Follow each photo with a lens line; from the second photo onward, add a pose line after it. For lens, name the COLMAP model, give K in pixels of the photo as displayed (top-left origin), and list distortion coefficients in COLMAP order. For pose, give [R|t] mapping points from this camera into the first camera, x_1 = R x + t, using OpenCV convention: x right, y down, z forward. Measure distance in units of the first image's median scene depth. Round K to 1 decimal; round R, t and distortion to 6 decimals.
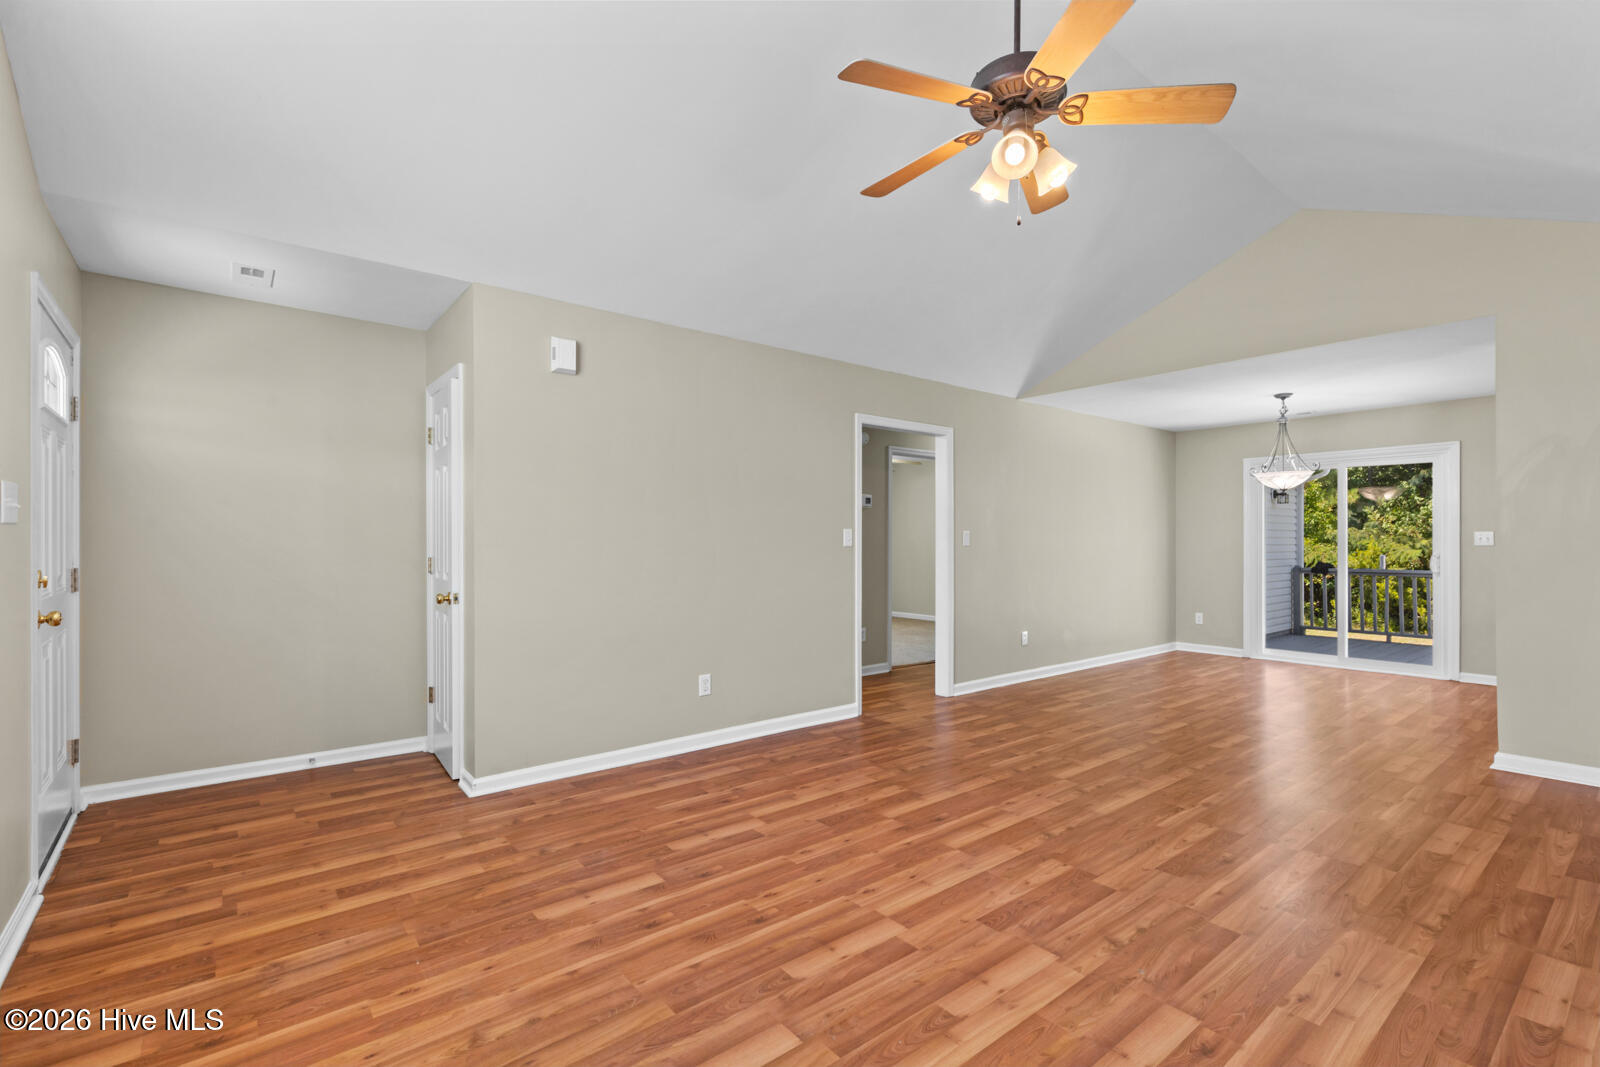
lens RADIAL K [[729.3, 0, 795.4], [0, 729.3, 538.8], [0, 0, 1]] dist [0.004473, 0.000135]
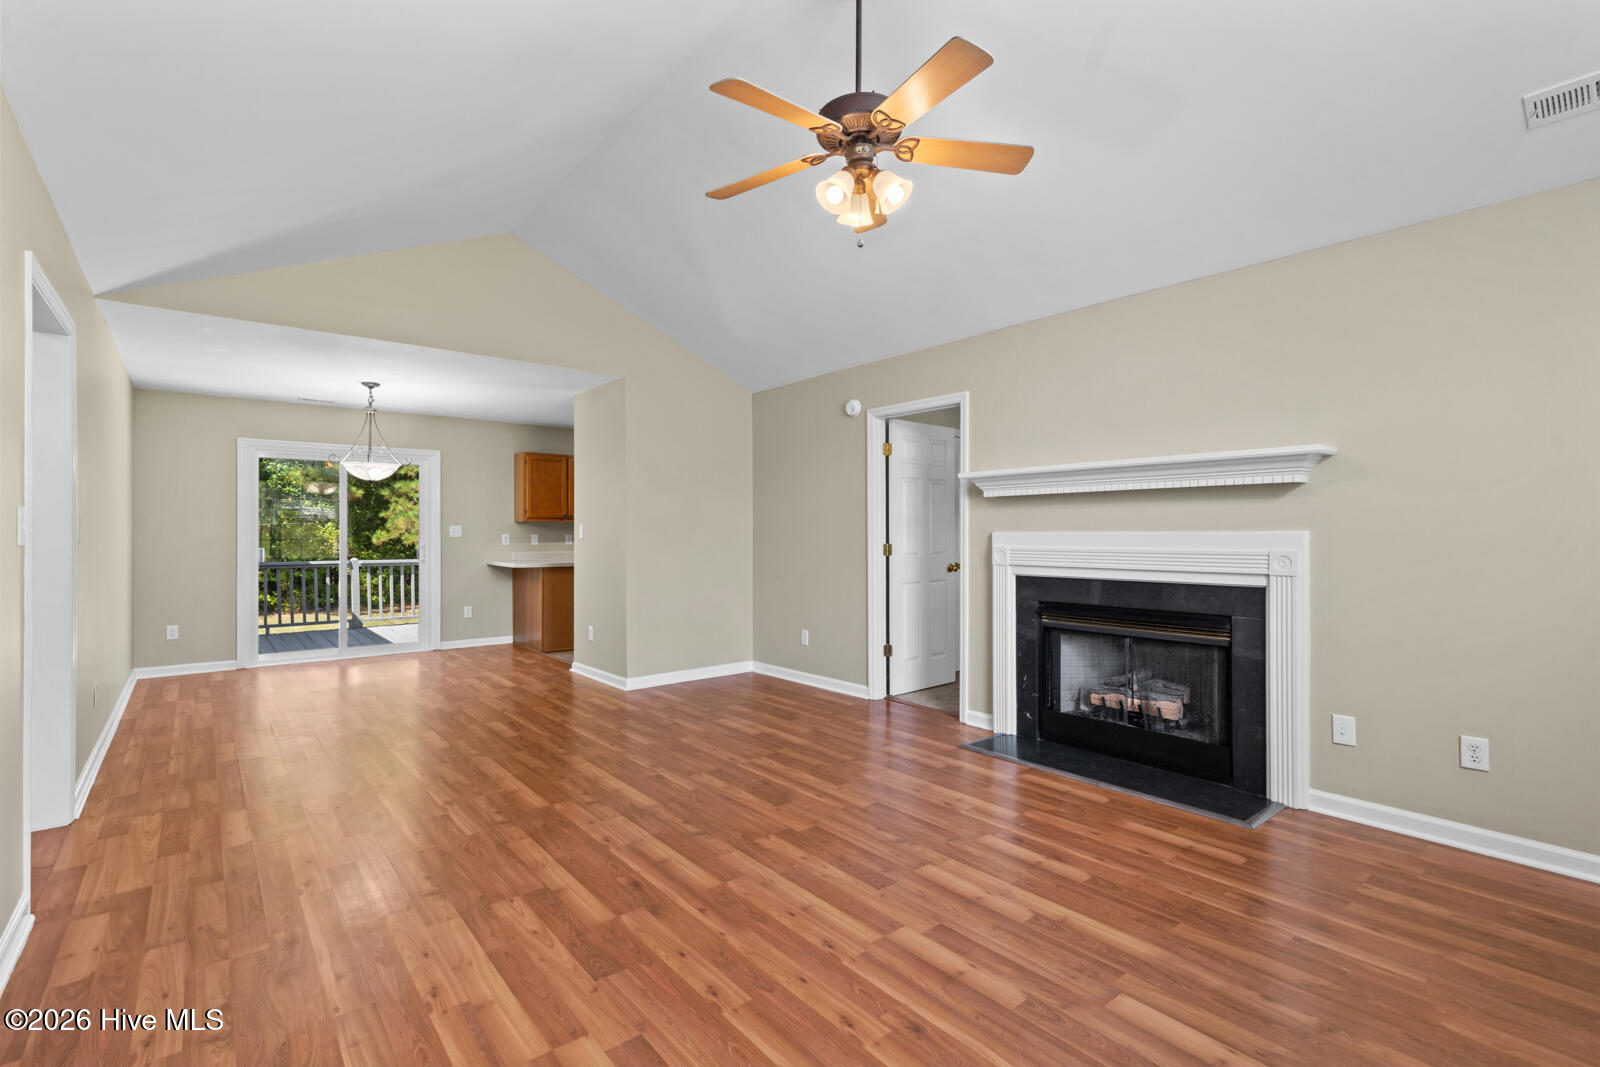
lens RADIAL K [[729.3, 0, 794.6], [0, 729.3, 531.7], [0, 0, 1]] dist [0.004473, 0.000135]
pose [[-0.015260, 0.001987, 0.999882, -0.669789], [-0.002438, 0.999995, -0.002024, 0.002754], [-0.999881, -0.002469, -0.015255, 0.938329]]
